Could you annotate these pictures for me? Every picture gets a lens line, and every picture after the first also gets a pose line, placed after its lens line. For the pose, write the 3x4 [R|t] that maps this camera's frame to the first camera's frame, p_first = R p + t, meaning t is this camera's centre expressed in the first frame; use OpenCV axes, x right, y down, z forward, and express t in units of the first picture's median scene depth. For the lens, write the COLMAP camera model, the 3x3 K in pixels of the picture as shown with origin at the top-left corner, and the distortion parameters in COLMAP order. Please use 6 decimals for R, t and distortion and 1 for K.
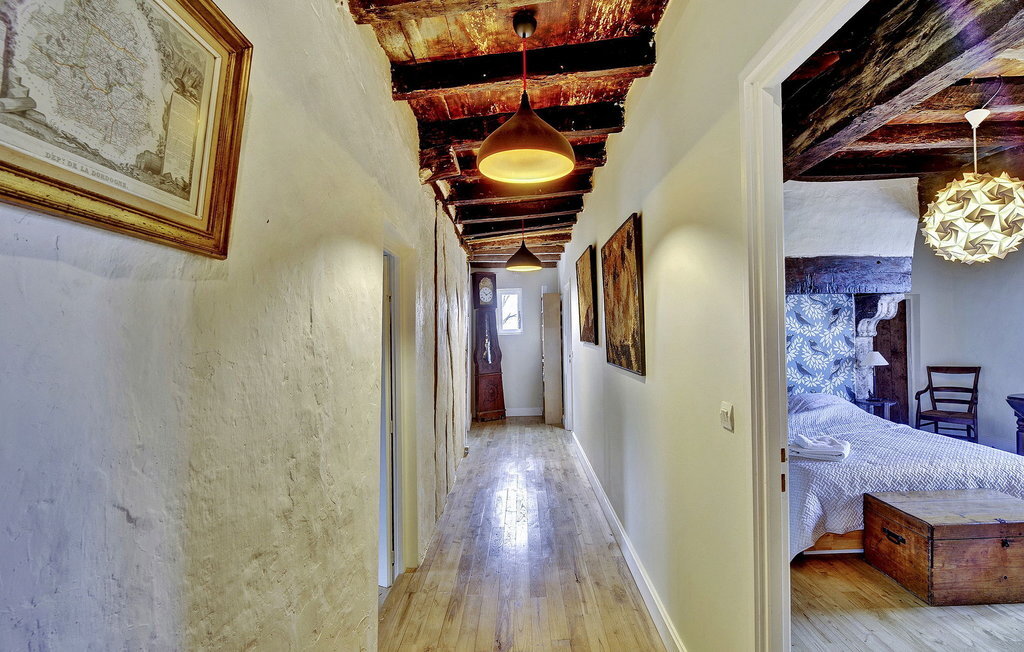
lens RADIAL K [[500.0, 0, 543.7], [0, 500.0, 347.3], [0, 0, 1]] dist [-0.012657, -0.000647]
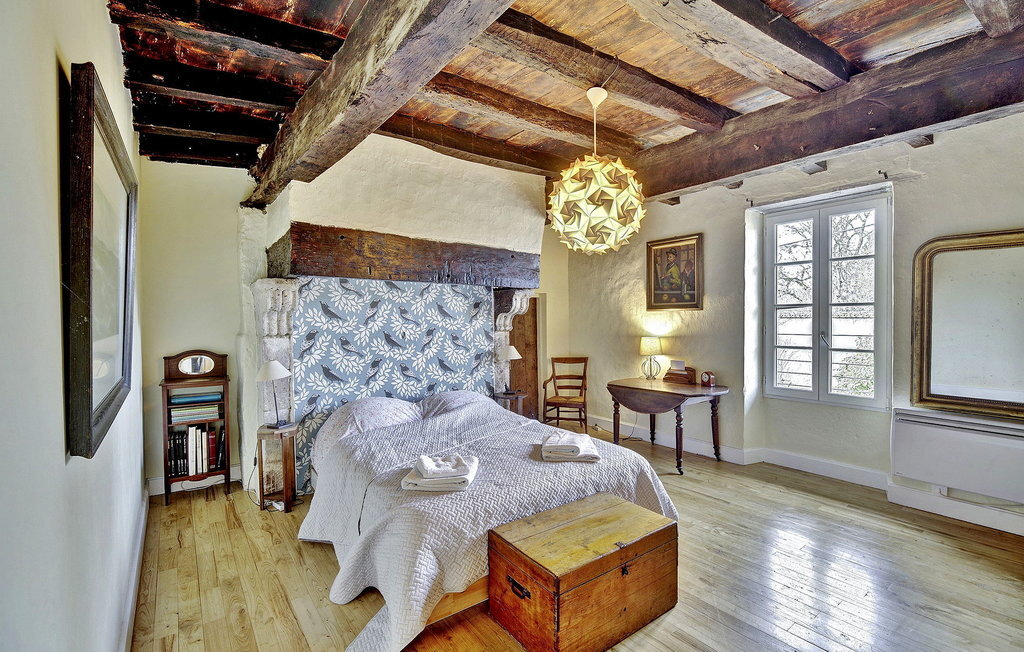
lens RADIAL K [[457.1, 0, 533.8], [0, 457.1, 324.3], [0, 0, 1]] dist [-0.002289, -0.000458]
pose [[0.814040, 0.019221, 0.580490, 0.185173], [-0.002428, 0.999556, -0.029691, -0.008745], [-0.580803, 0.022760, 0.813726, 0.241110]]
